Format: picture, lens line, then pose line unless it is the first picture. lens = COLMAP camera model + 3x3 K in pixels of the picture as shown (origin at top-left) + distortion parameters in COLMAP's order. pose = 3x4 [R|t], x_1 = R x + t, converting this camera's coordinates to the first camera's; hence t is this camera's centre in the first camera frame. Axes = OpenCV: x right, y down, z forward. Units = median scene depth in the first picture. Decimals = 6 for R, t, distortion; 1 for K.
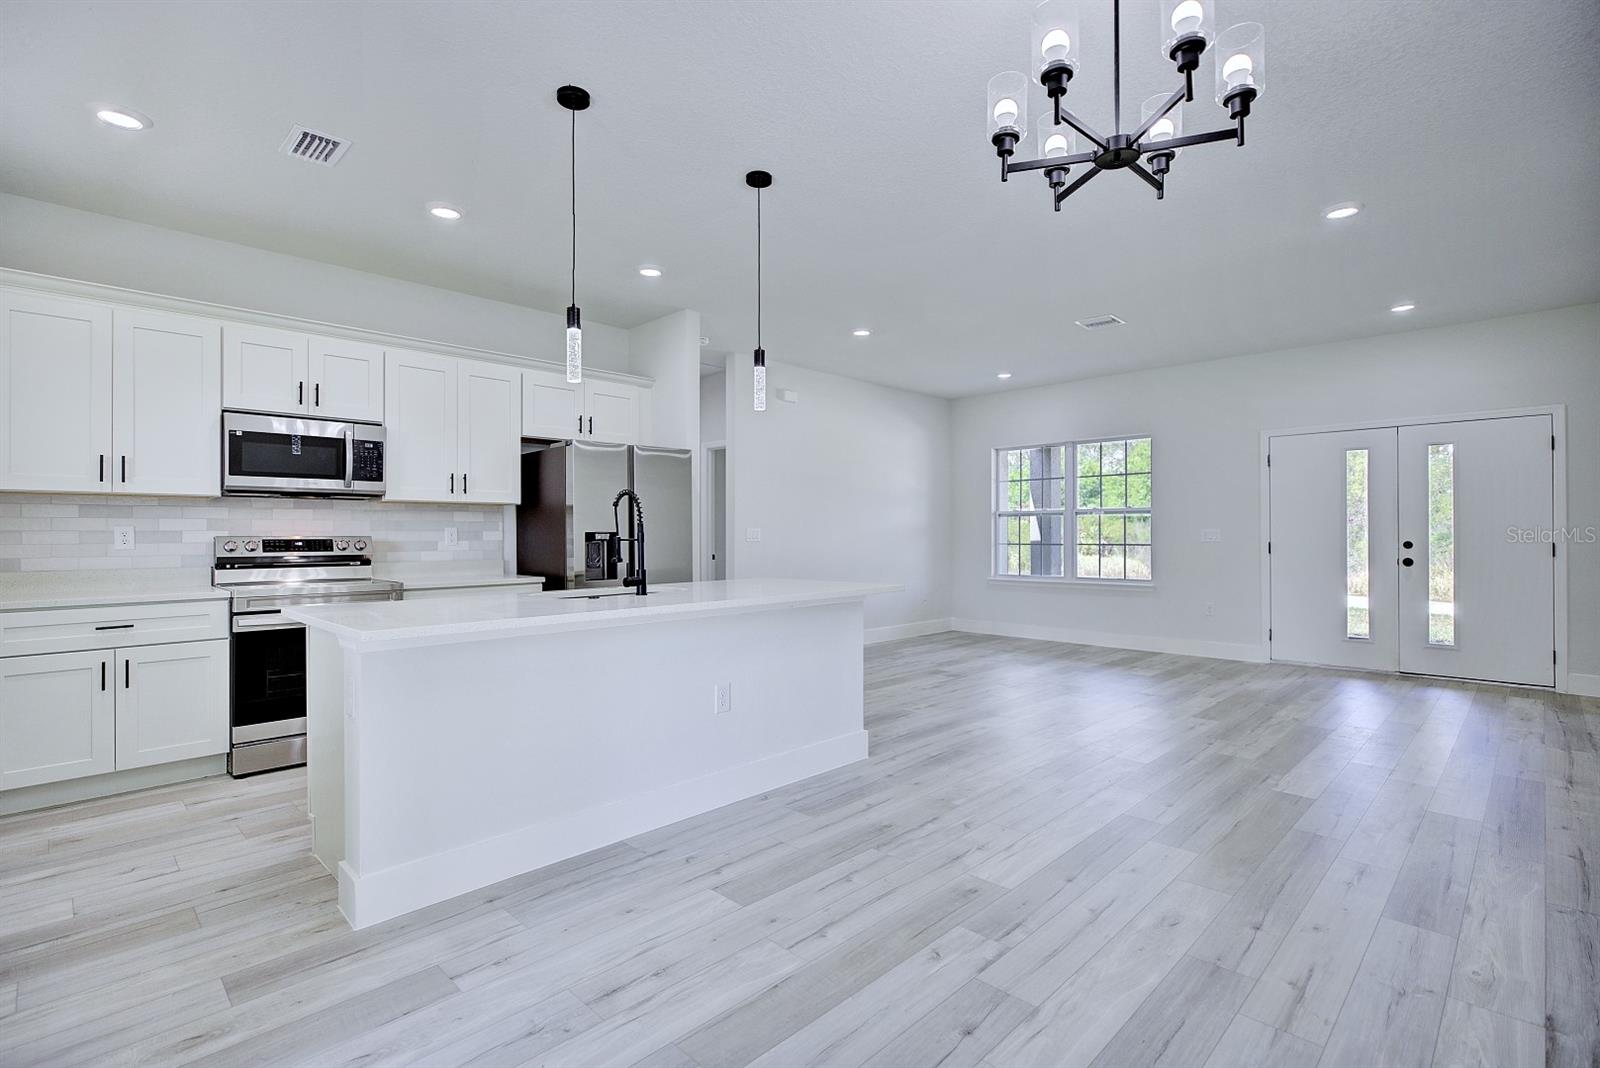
lens RADIAL K [[752.8, 0, 803.7], [0, 752.8, 532.3], [0, 0, 1]] dist [-0.005129, 0.000190]
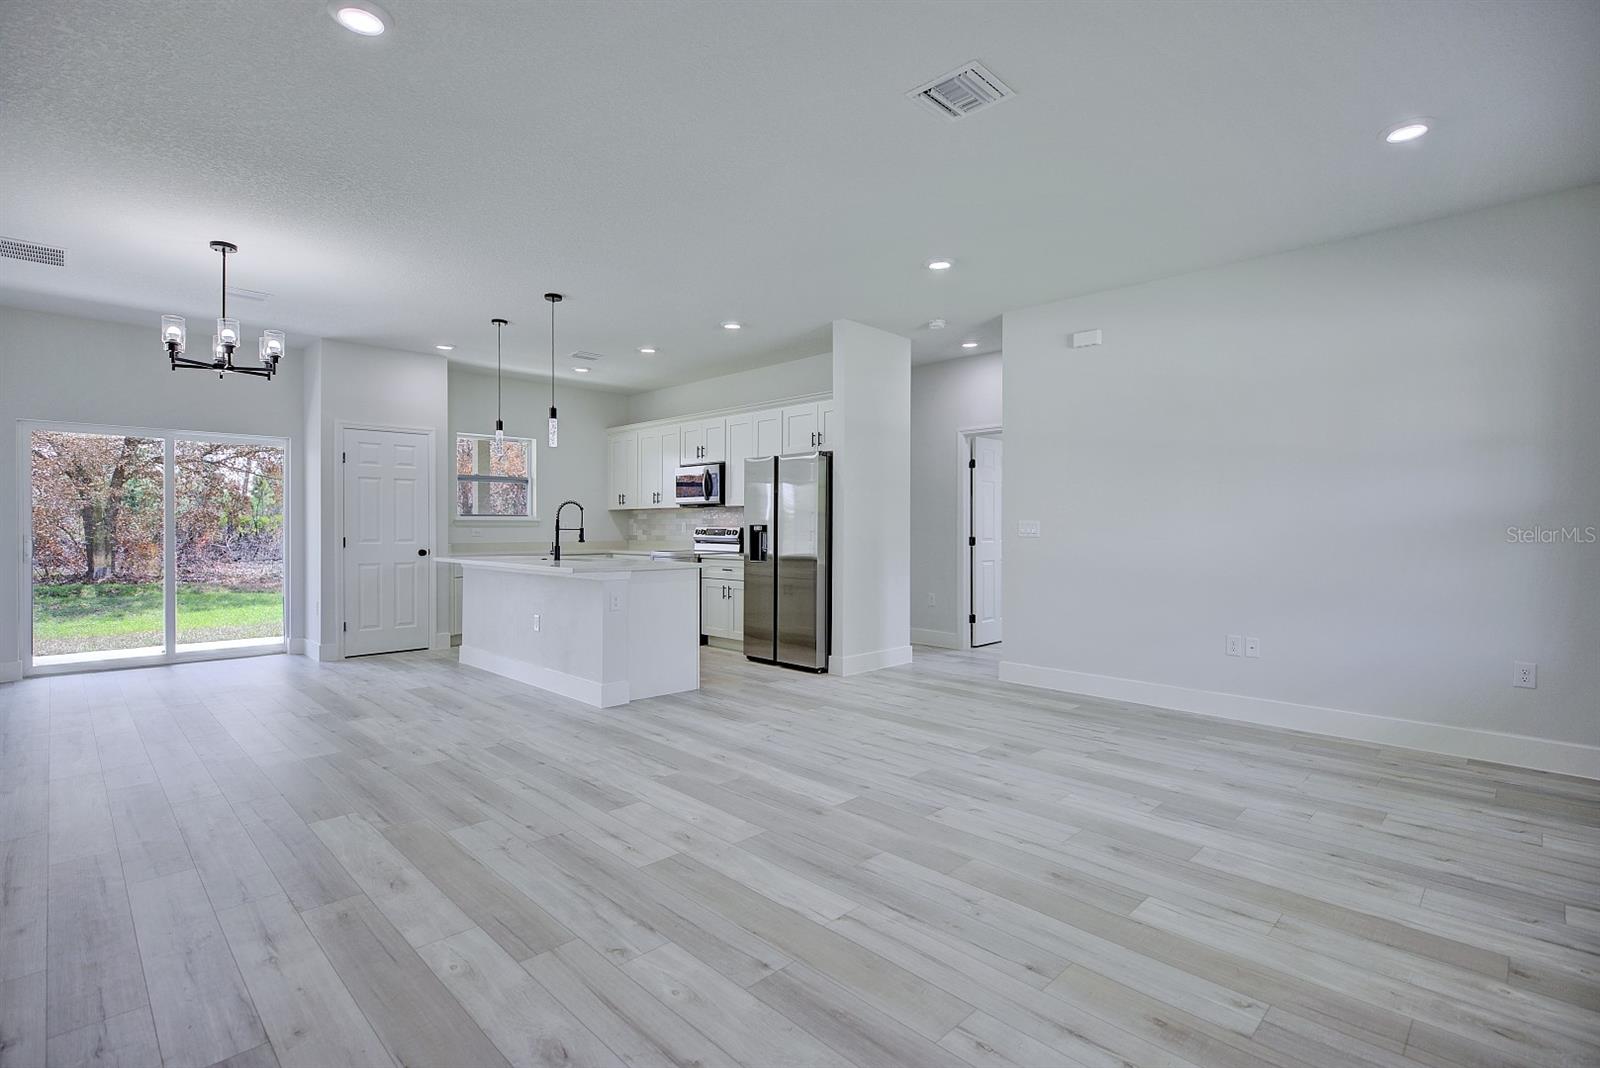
lens RADIAL K [[752.8, 0, 796.7], [0, 752.8, 533.3], [0, 0, 1]] dist [-0.005129, 0.000190]
pose [[-0.007038, 0.011343, -0.999911, 1.312521], [-0.000085, 0.999936, 0.011344, 0.000035], [0.999975, 0.000165, -0.007036, 1.331461]]
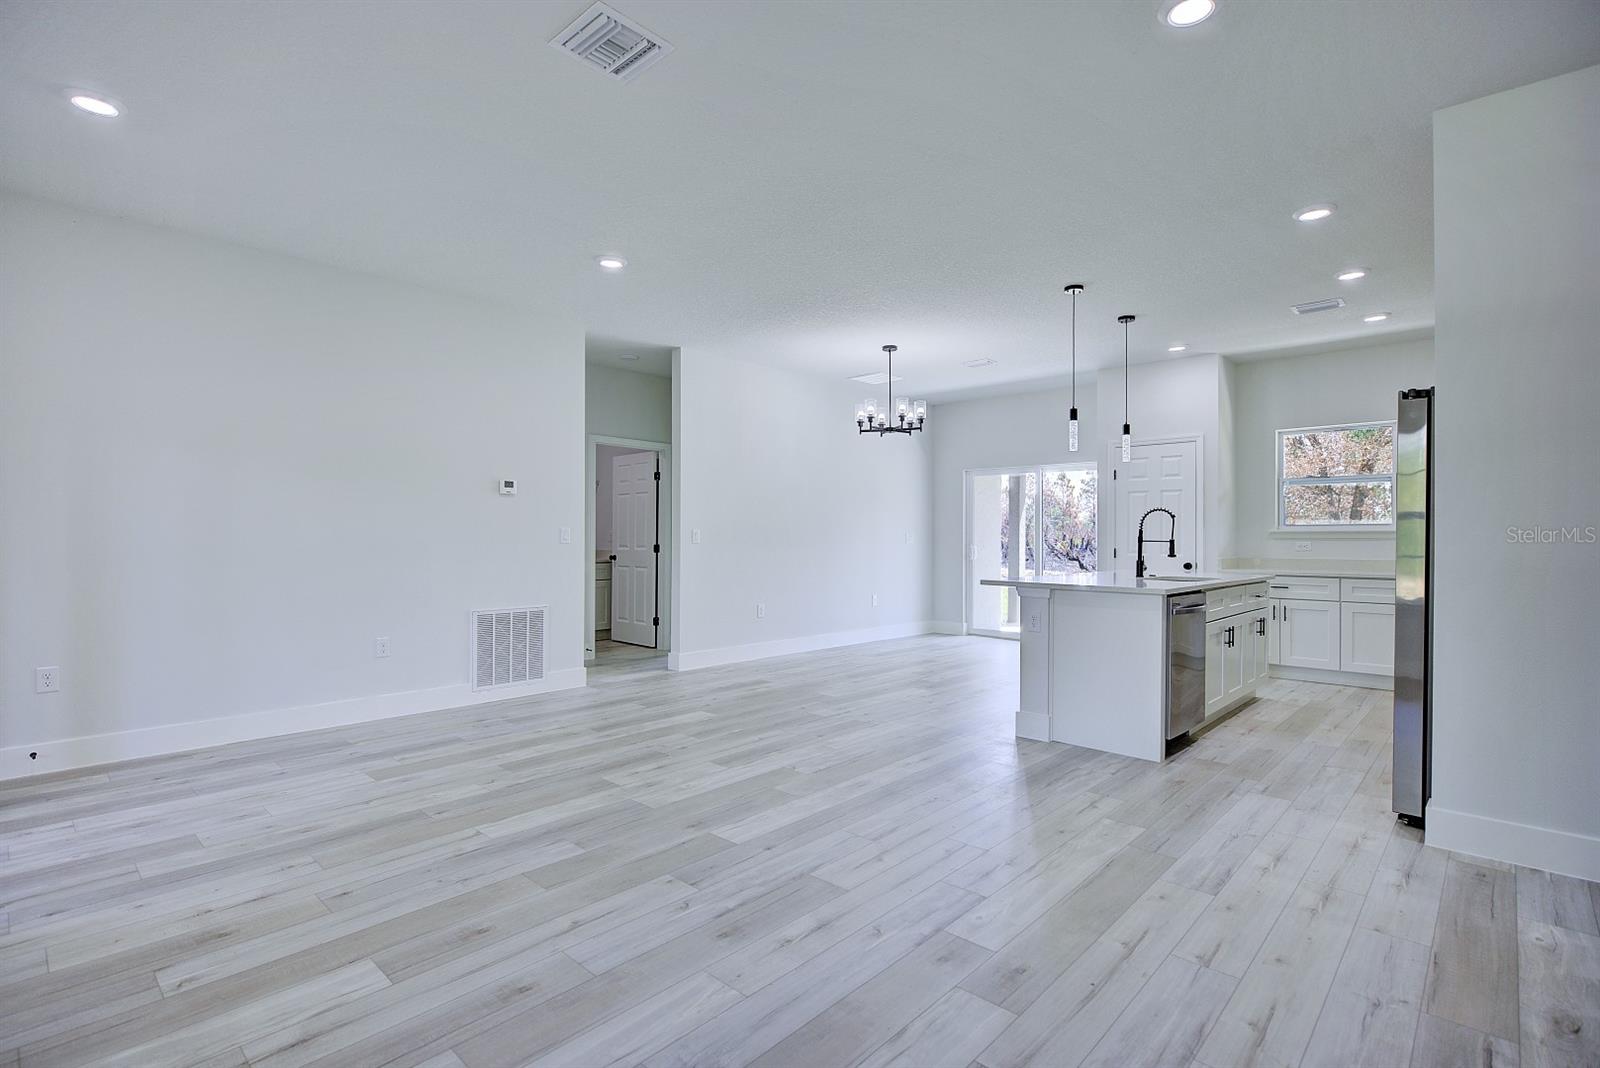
lens RADIAL K [[752.8, 0, 796.9], [0, 752.8, 534.3], [0, 0, 1]] dist [-0.005129, 0.000190]
pose [[-0.999398, -0.001418, -0.034664, 0.454026], [-0.001211, 0.999981, -0.005983, 0.005832], [0.034672, -0.005937, -0.999381, 2.121950]]
